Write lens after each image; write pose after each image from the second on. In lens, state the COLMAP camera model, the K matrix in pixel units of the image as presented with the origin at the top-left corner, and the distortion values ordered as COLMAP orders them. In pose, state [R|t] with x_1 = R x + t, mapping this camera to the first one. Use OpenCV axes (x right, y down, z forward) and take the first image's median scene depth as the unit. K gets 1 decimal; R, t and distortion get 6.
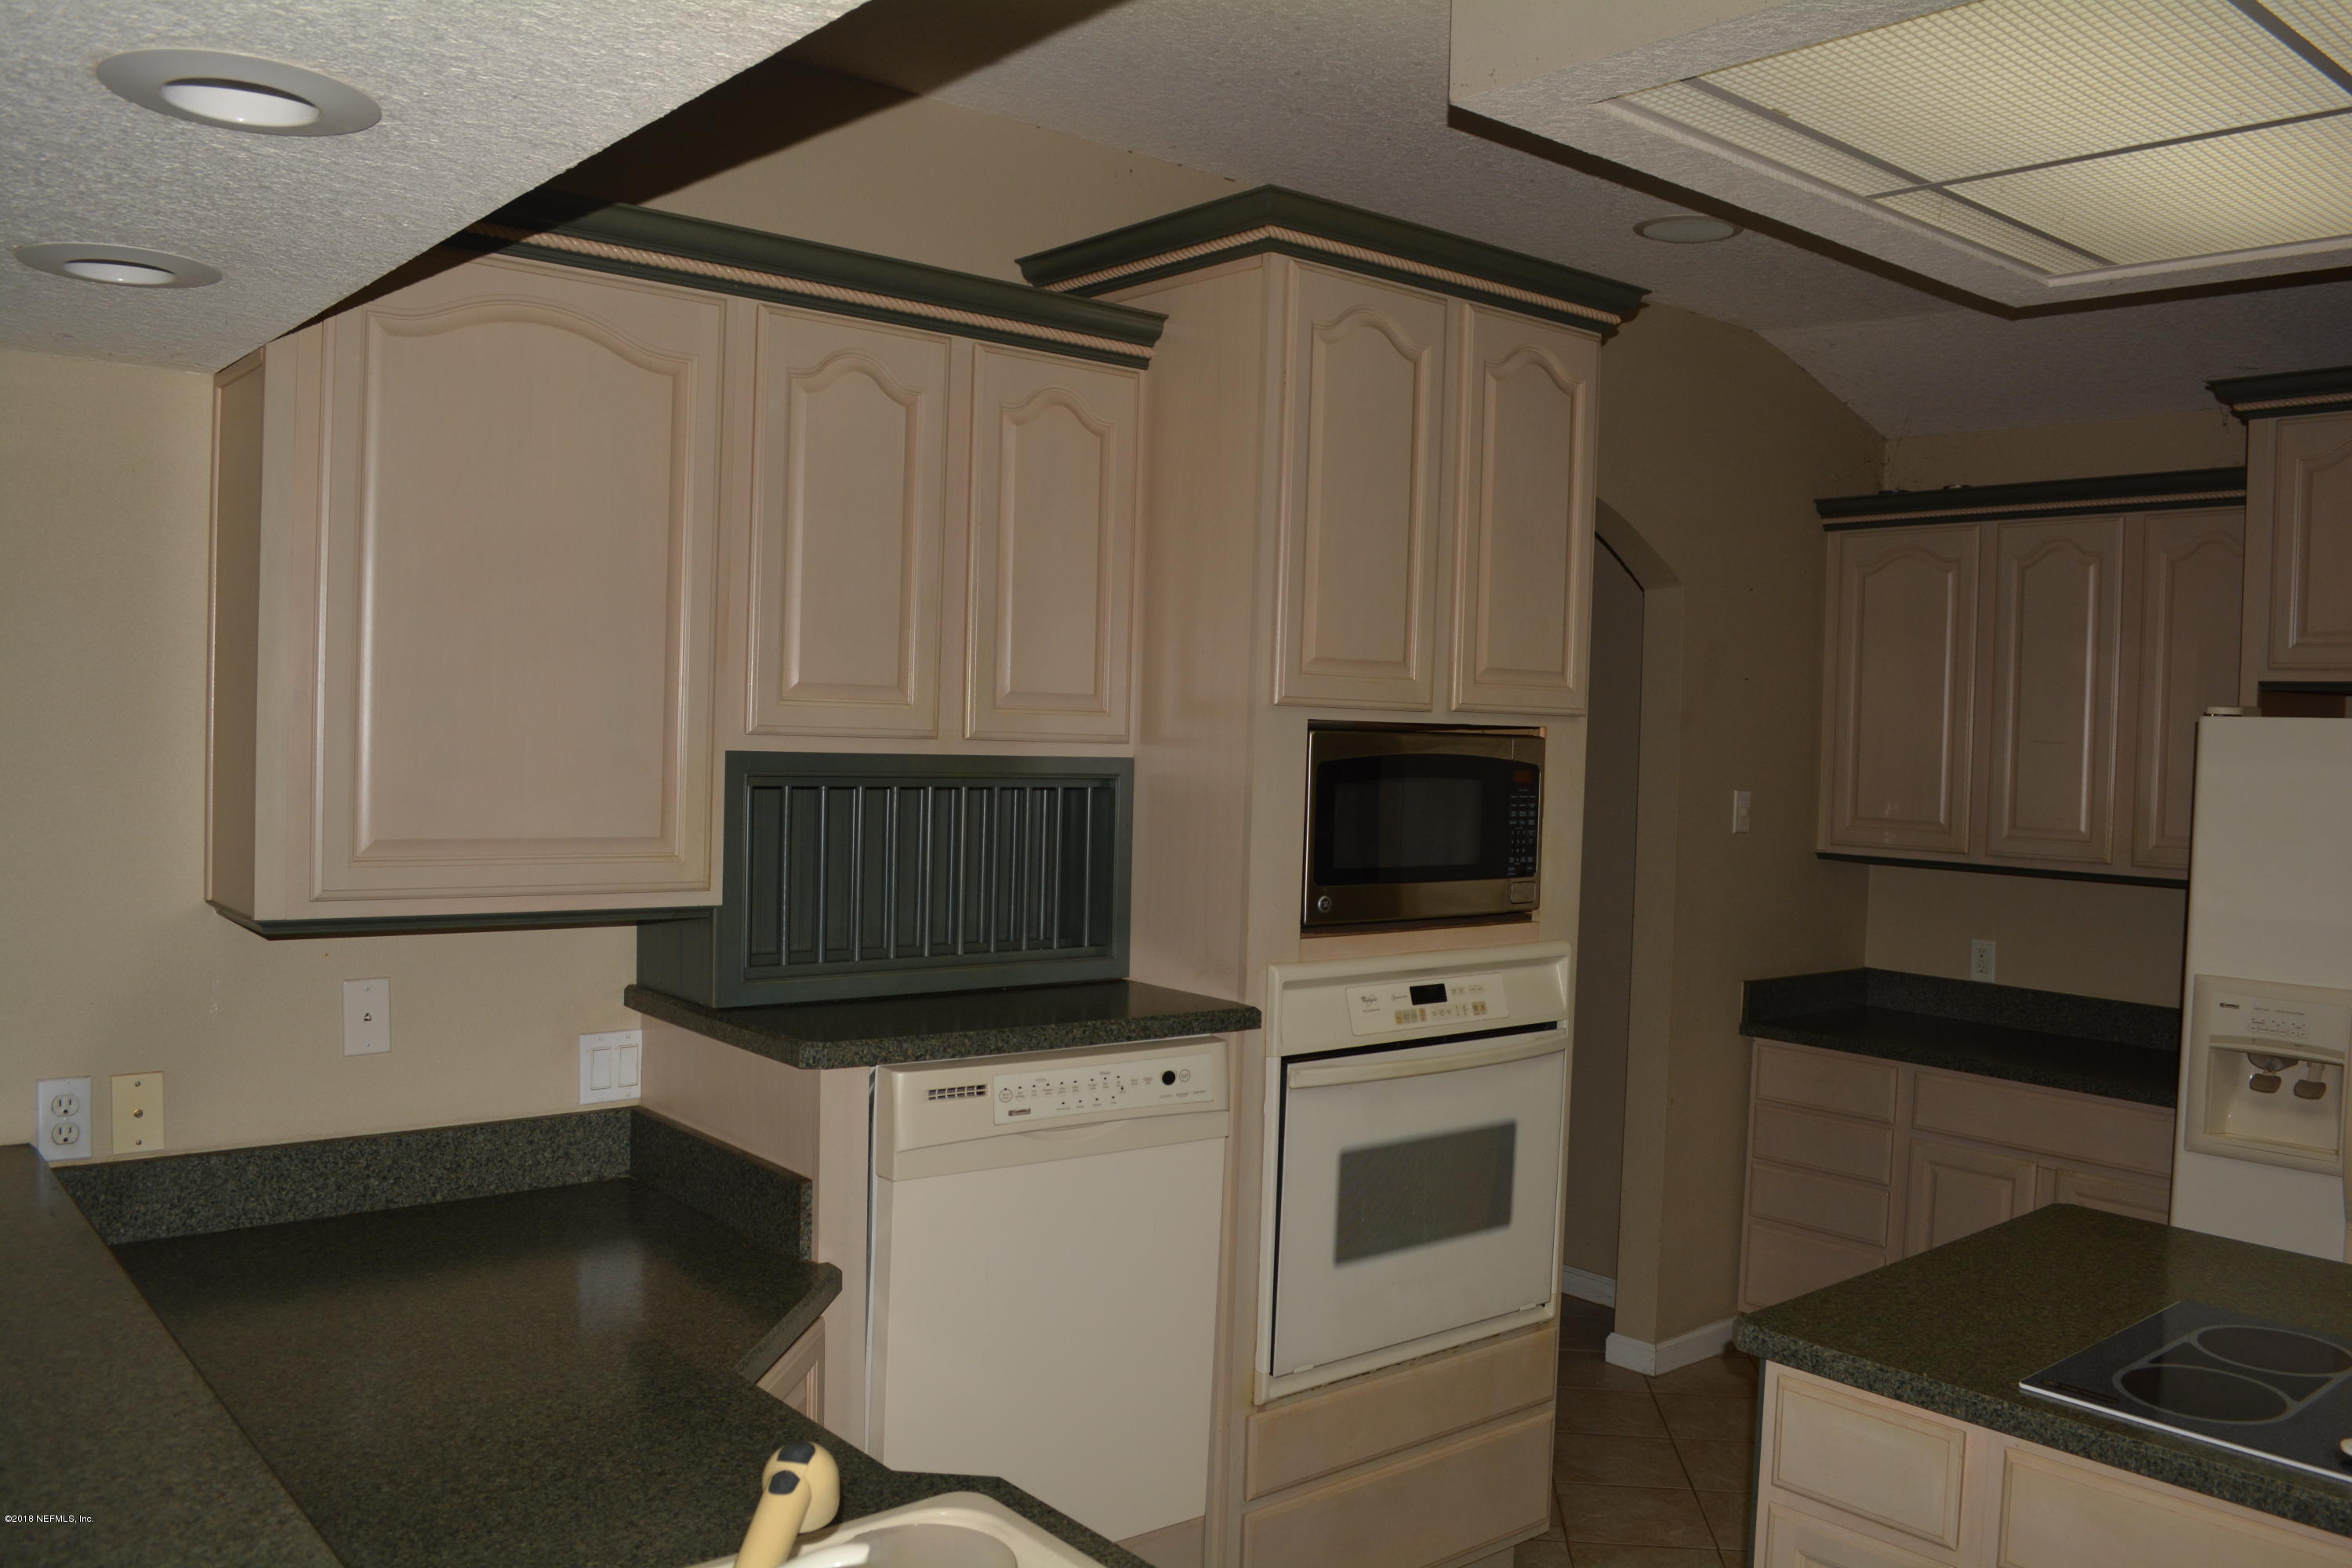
lens RADIAL K [[1849.2, 0, 1194.2], [0, 1849.2, 794.0], [0, 0, 1]] dist [-0.086206, 0.014665]
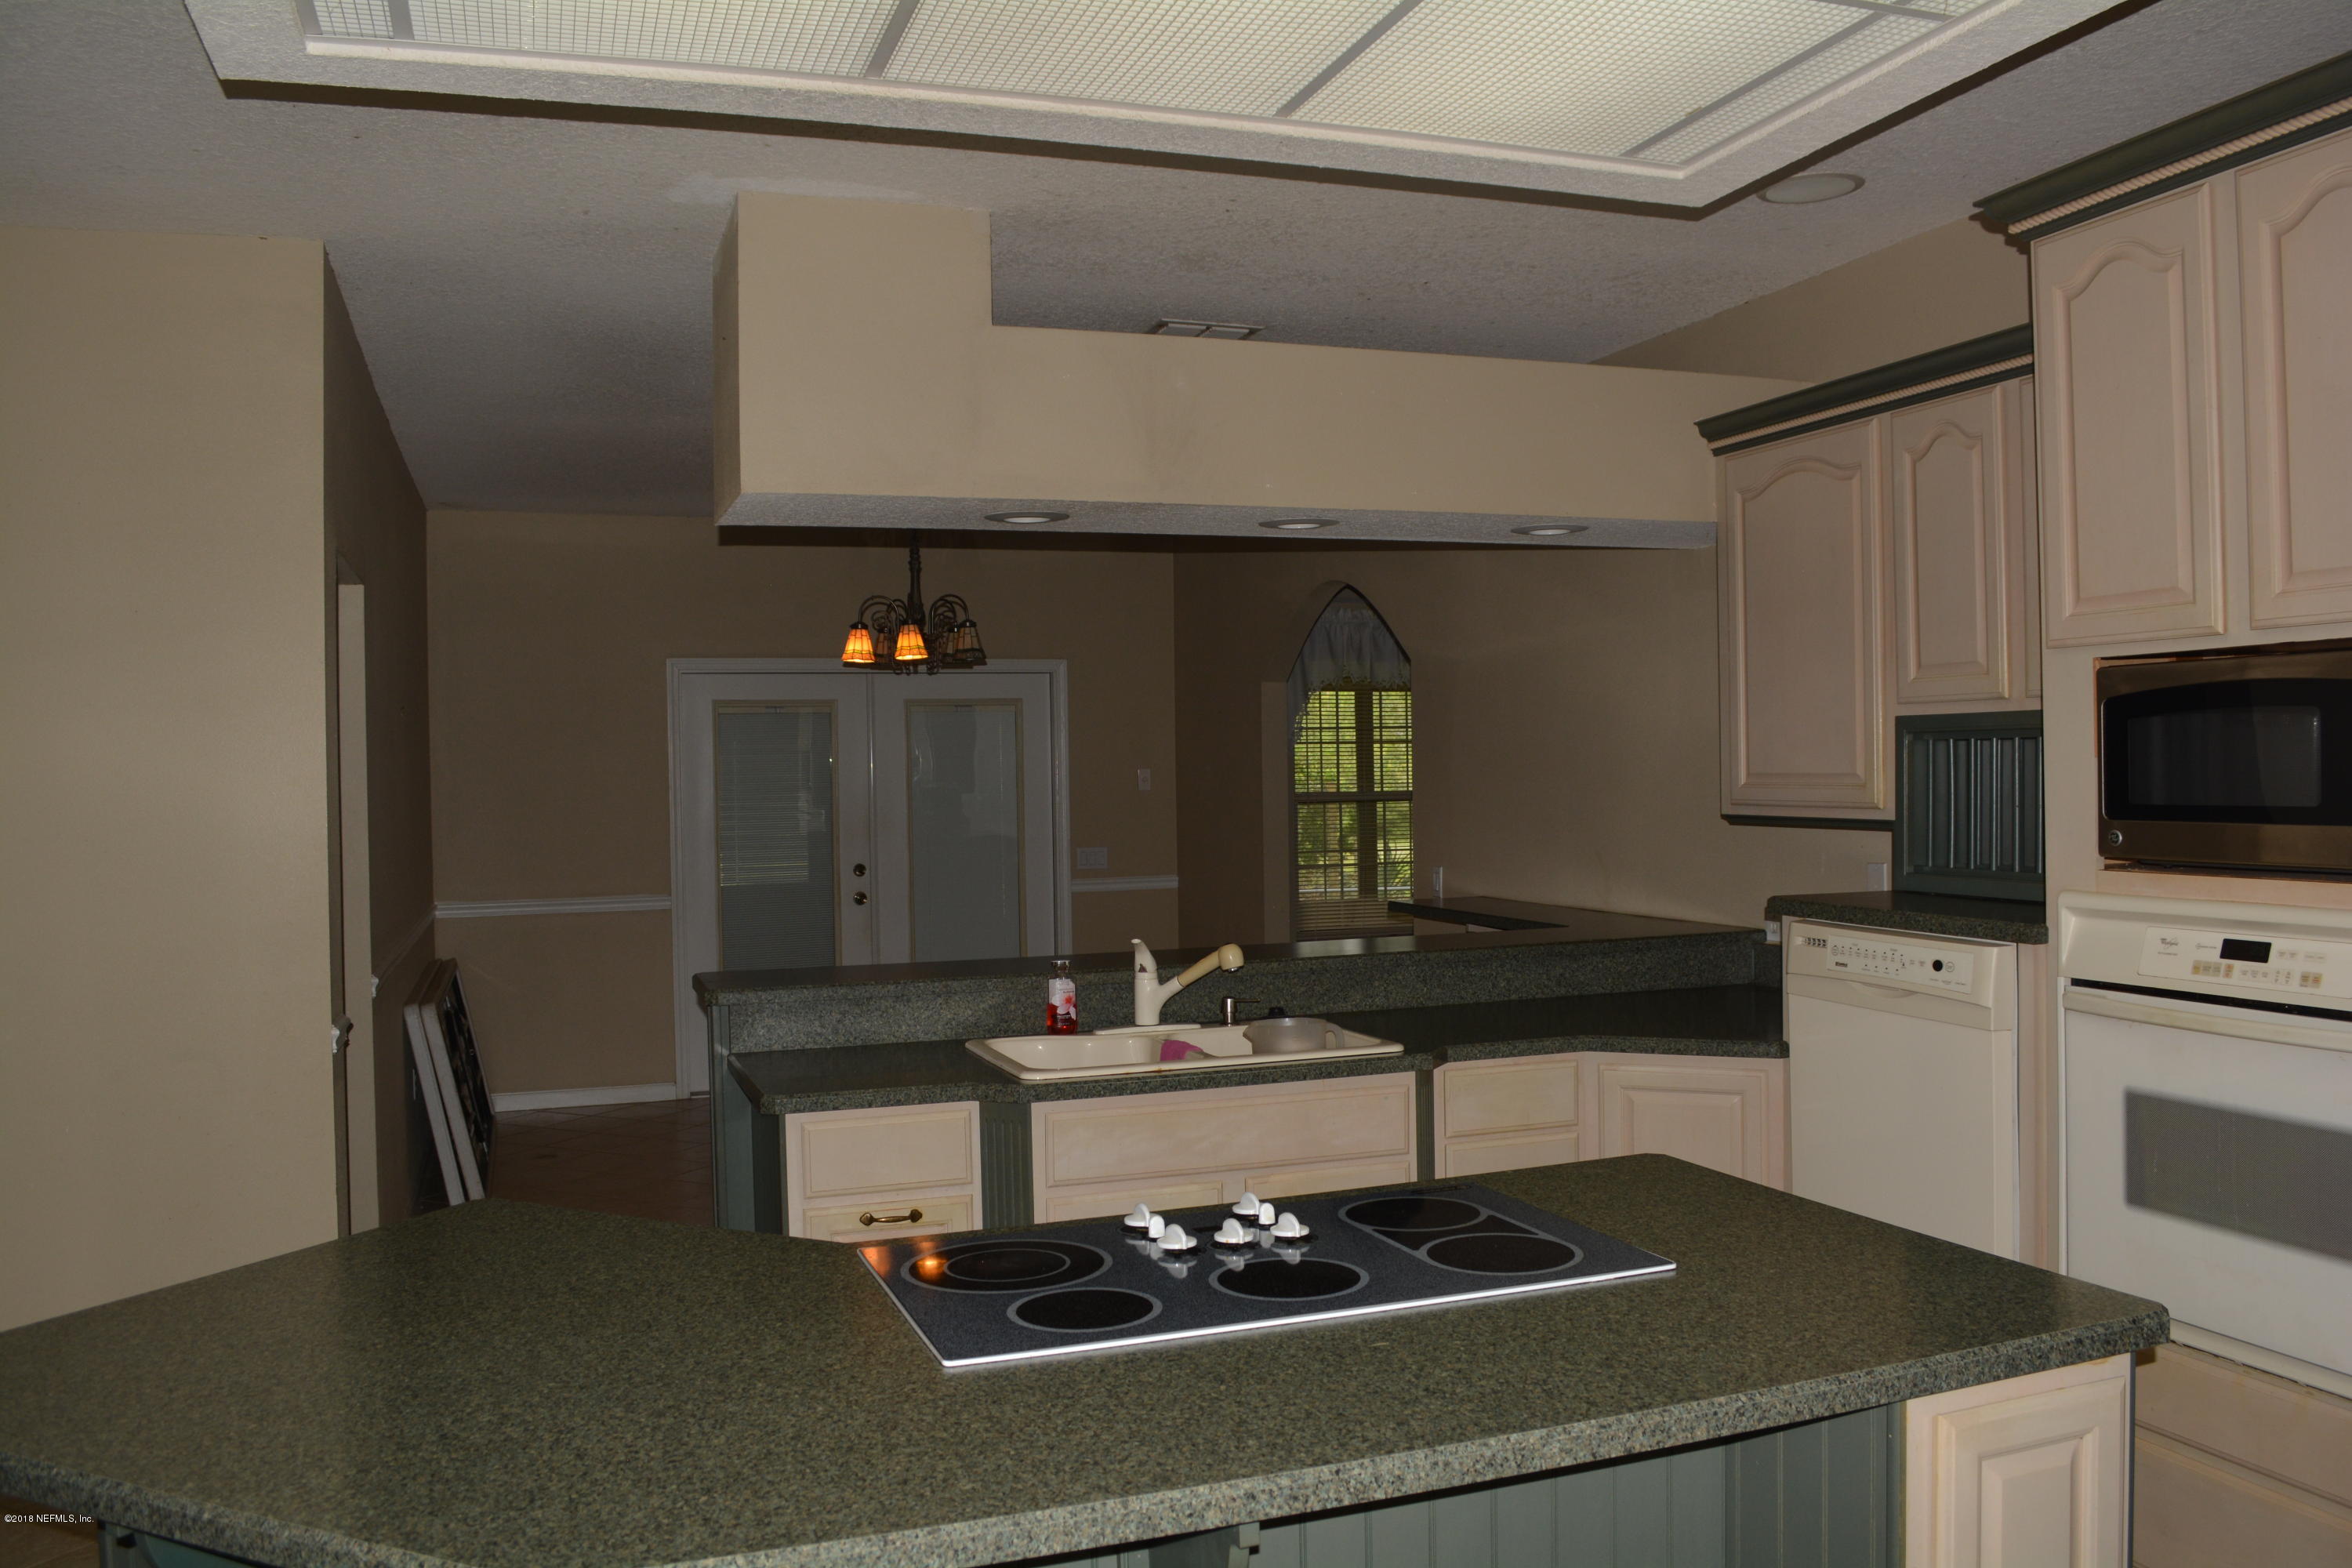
lens RADIAL K [[1849.2, 0, 1194.2], [0, 1849.2, 794.0], [0, 0, 1]] dist [-0.086206, 0.014665]
pose [[-0.340413, -0.007780, -0.940244, 1.148740], [-0.020534, 0.999789, -0.000839, 0.045275], [0.940052, 0.019021, -0.340501, 0.840207]]
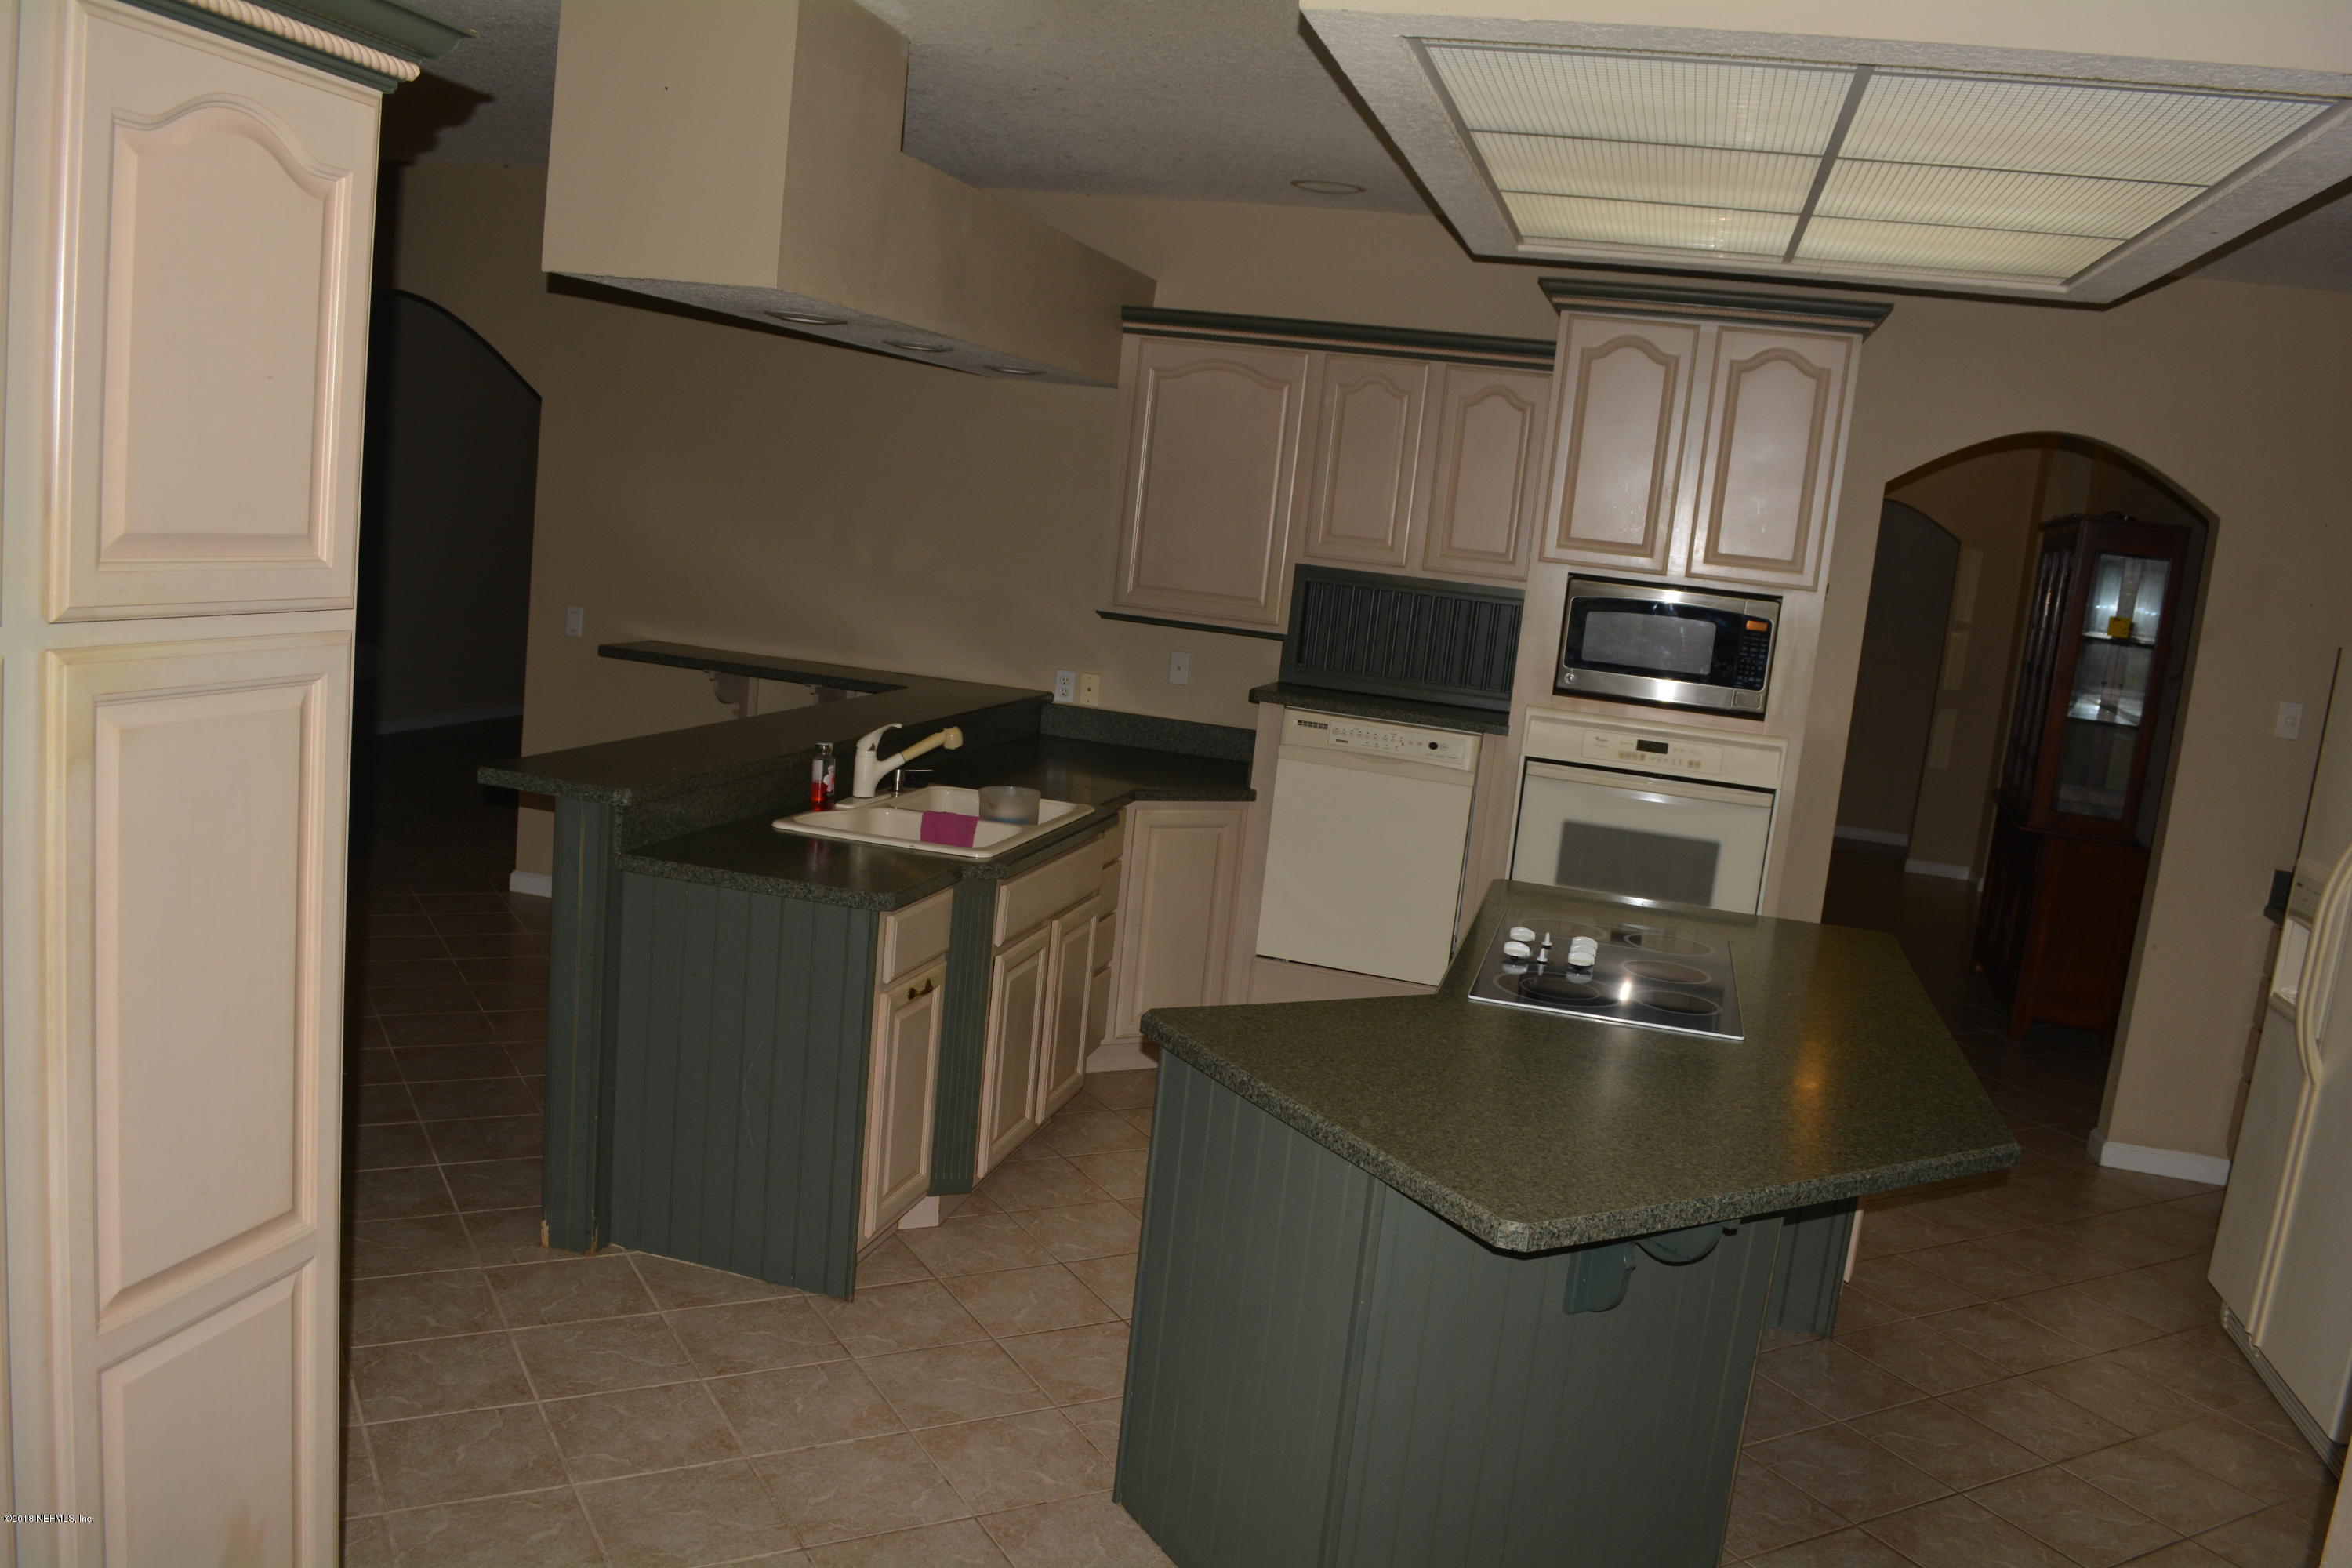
lens RADIAL K [[1849.2, 0, 1194.2], [0, 1849.2, 794.0], [0, 0, 1]] dist [-0.086206, 0.014665]
pose [[0.580252, 0.161252, -0.798314, 1.249429], [-0.113354, 0.986653, 0.116904, 0.003832], [0.806510, 0.022658, 0.590786, -0.316461]]
